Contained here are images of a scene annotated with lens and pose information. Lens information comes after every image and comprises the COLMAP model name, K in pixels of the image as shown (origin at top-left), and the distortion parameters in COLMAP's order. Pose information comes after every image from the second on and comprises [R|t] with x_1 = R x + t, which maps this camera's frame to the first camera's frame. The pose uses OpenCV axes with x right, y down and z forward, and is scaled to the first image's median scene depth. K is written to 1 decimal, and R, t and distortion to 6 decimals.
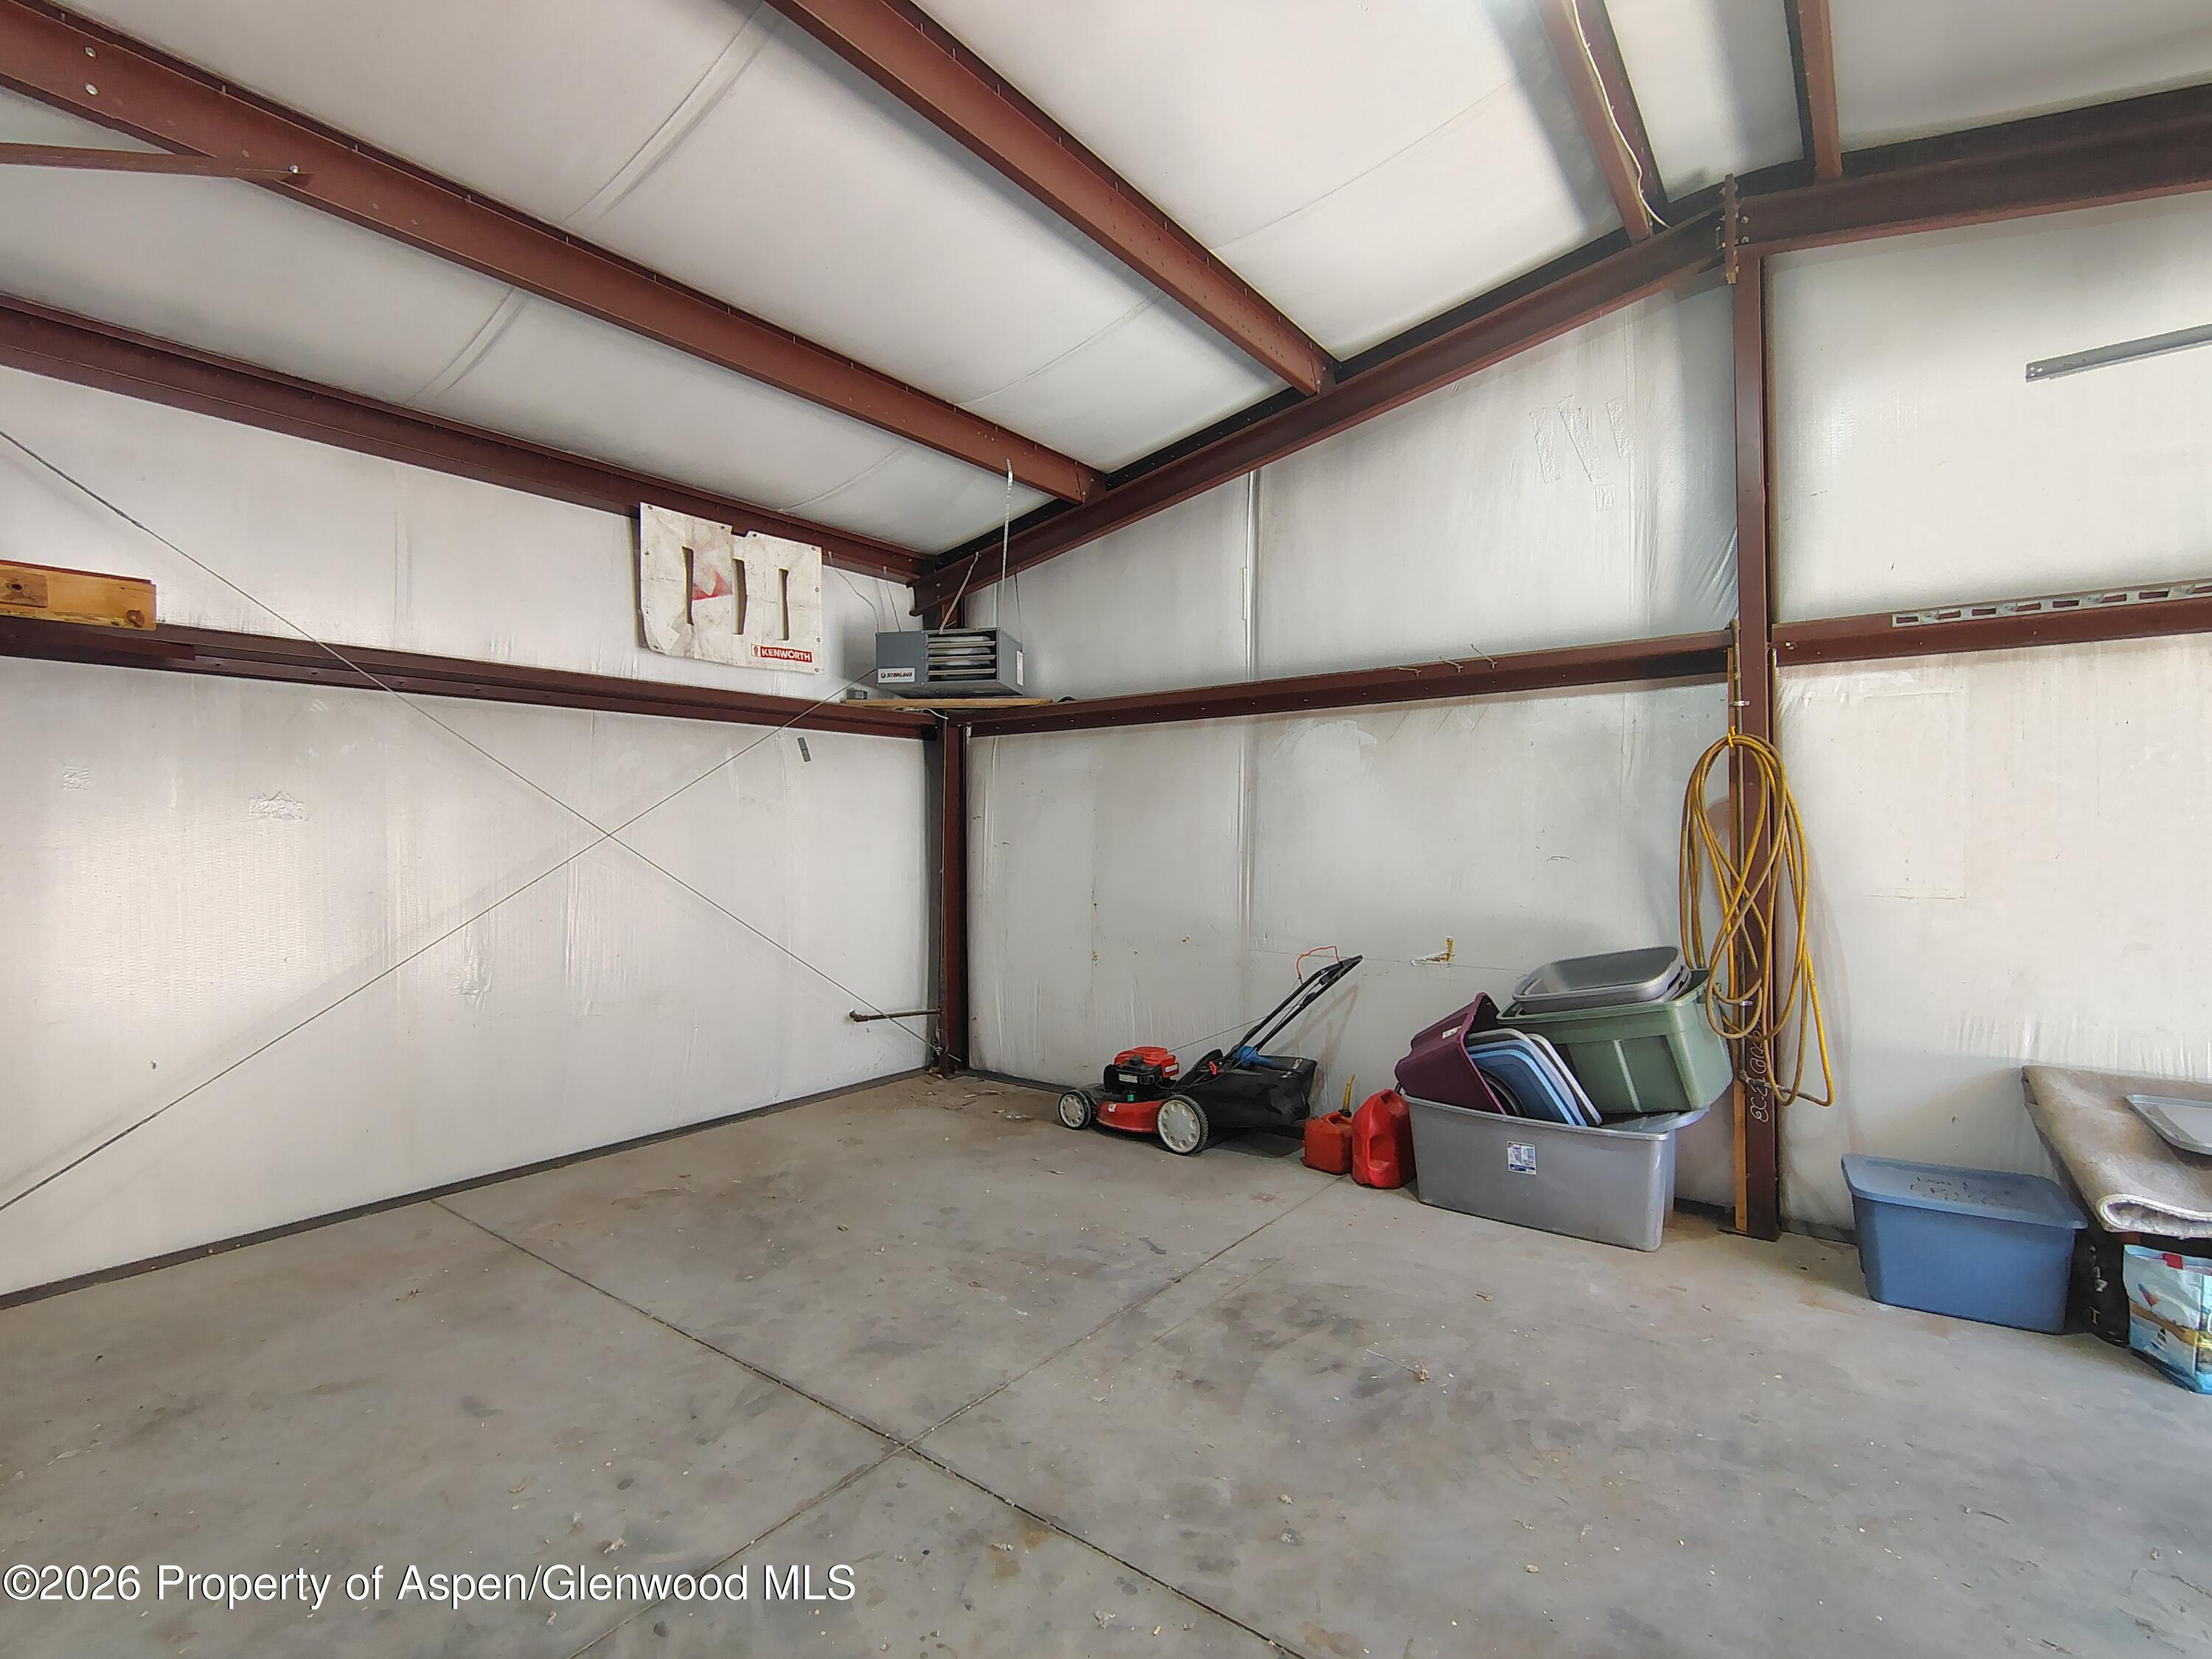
lens RADIAL K [[1034.6, 0, 1101.6], [0, 1034.6, 830.5], [0, 0, 1]] dist [0.000427, 0.001120]
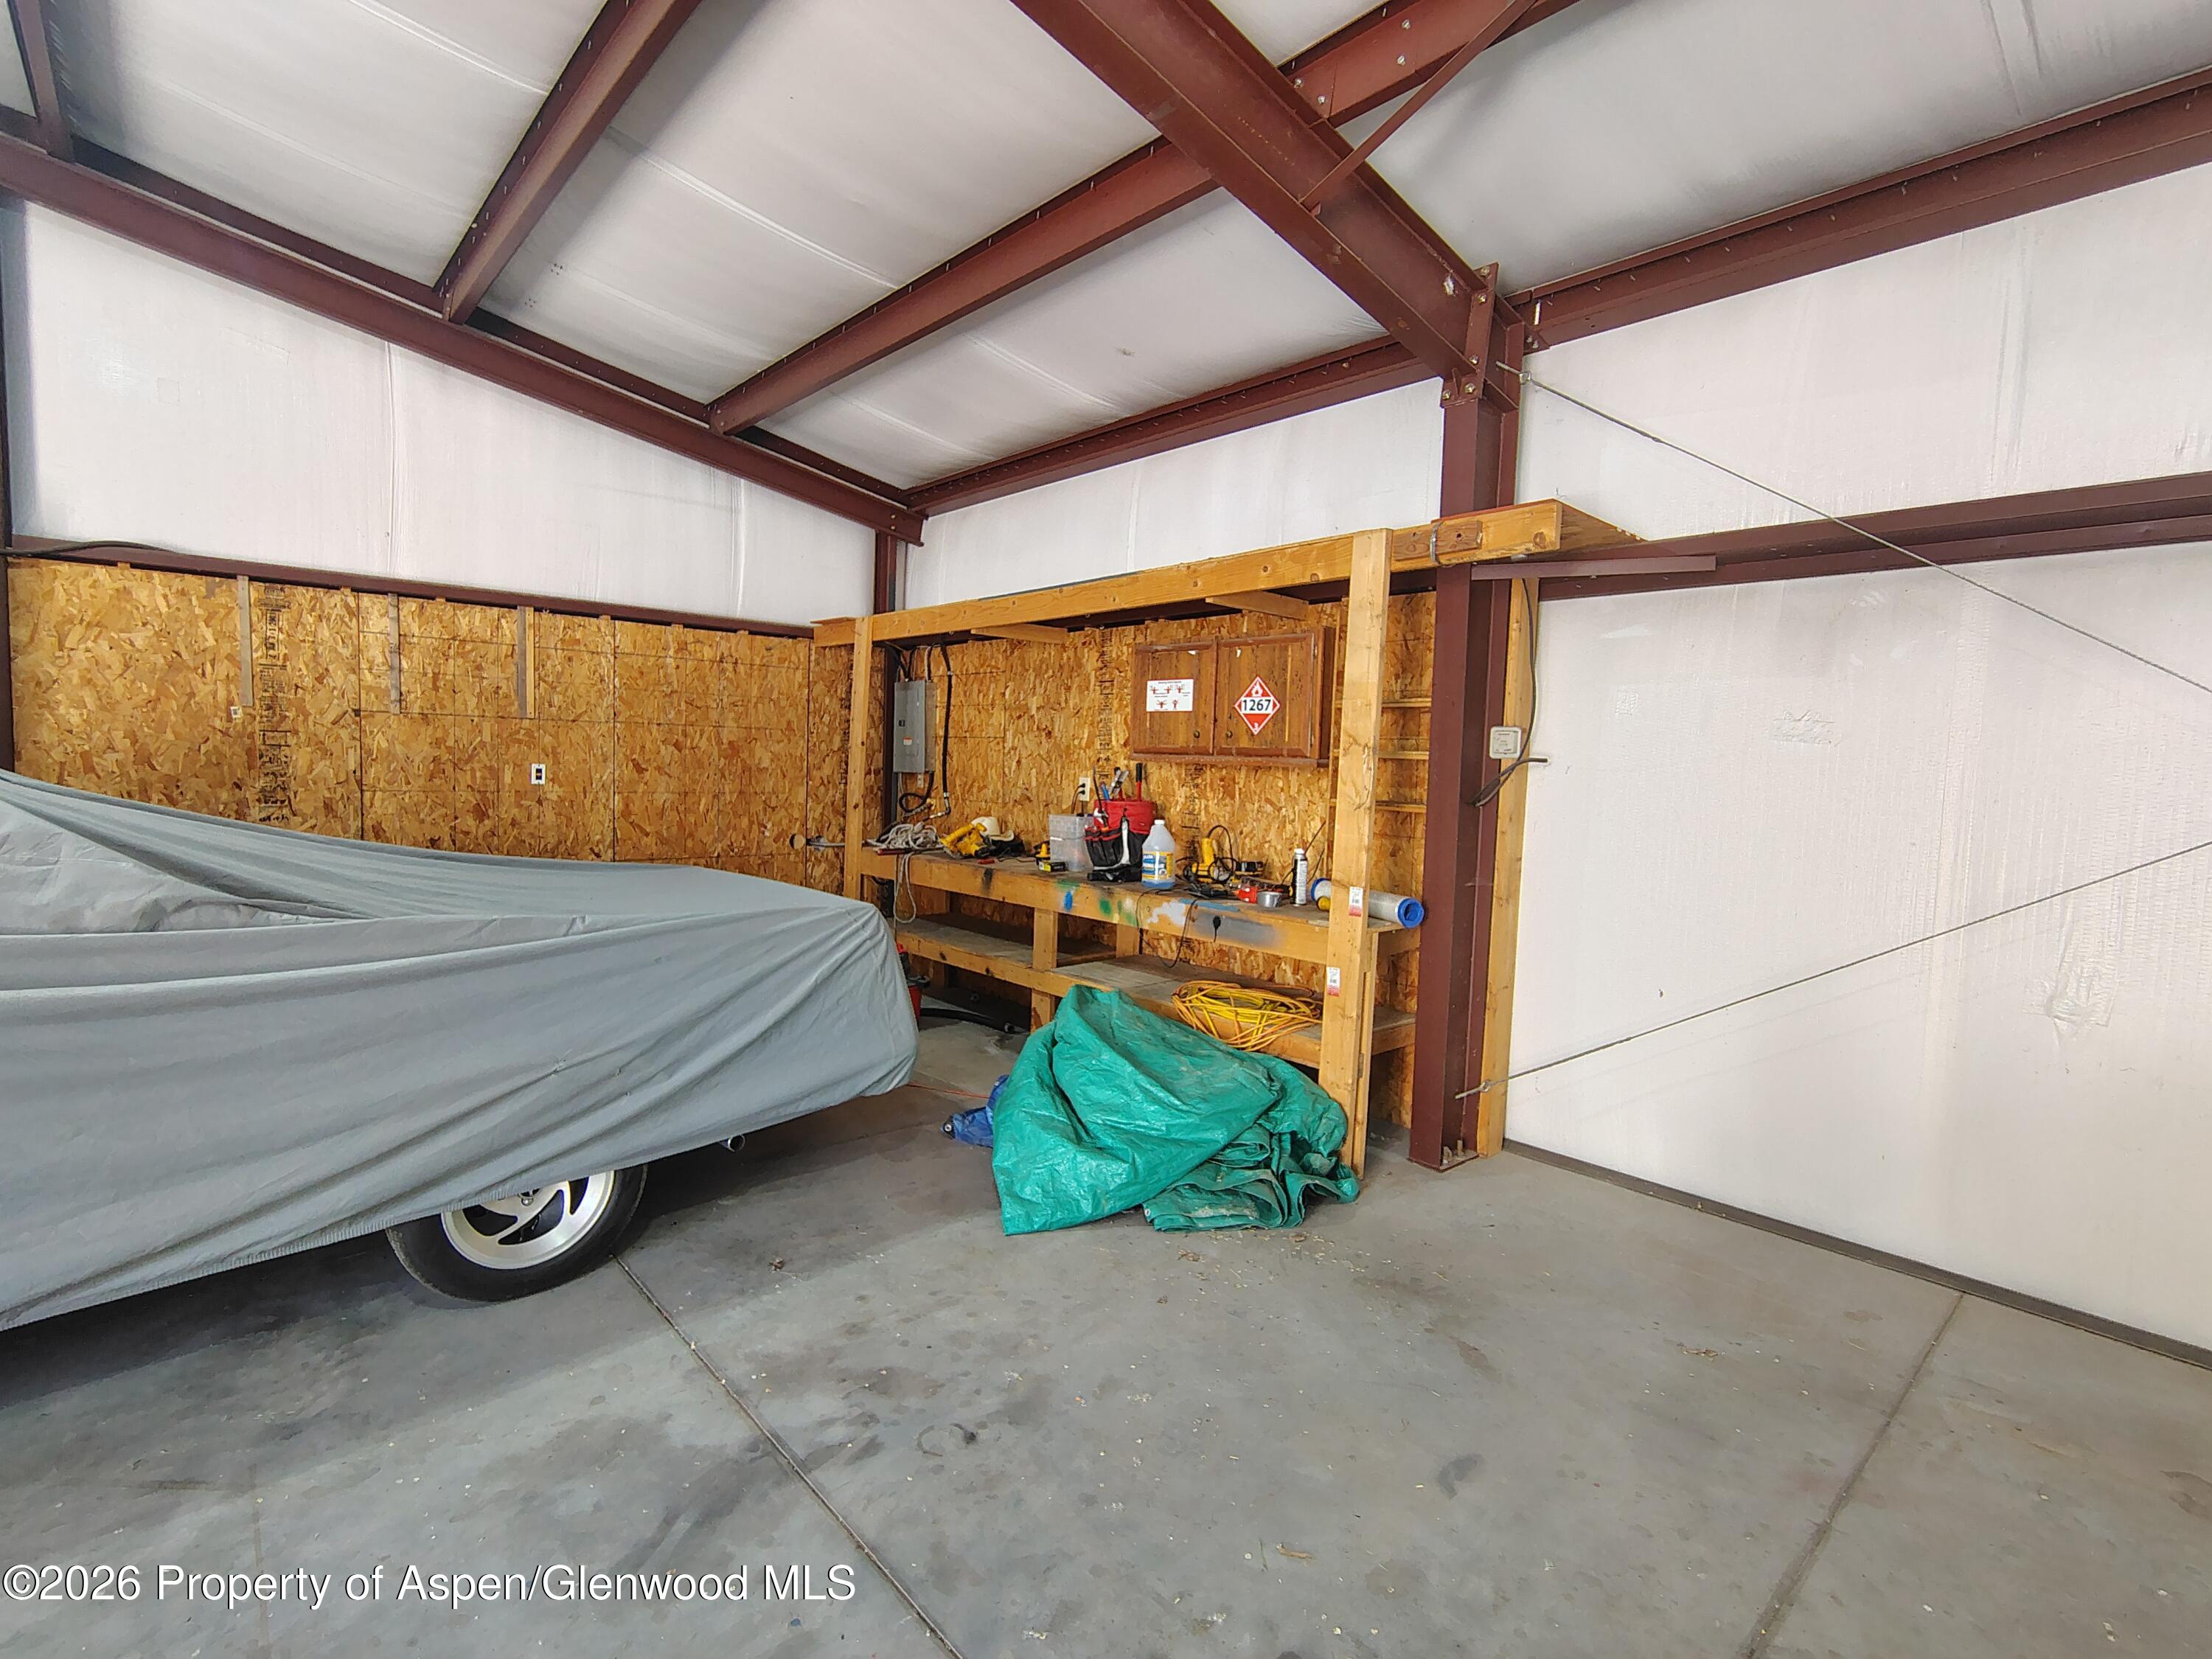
lens RADIAL K [[1034.6, 0, 1093.8], [0, 1034.6, 823.7], [0, 0, 1]] dist [0.000427, 0.001120]
pose [[-0.187713, 0.063152, -0.980192, 0.104084], [-0.026838, 0.997229, 0.069389, 0.007773], [0.981857, 0.039332, -0.185498, 0.456792]]
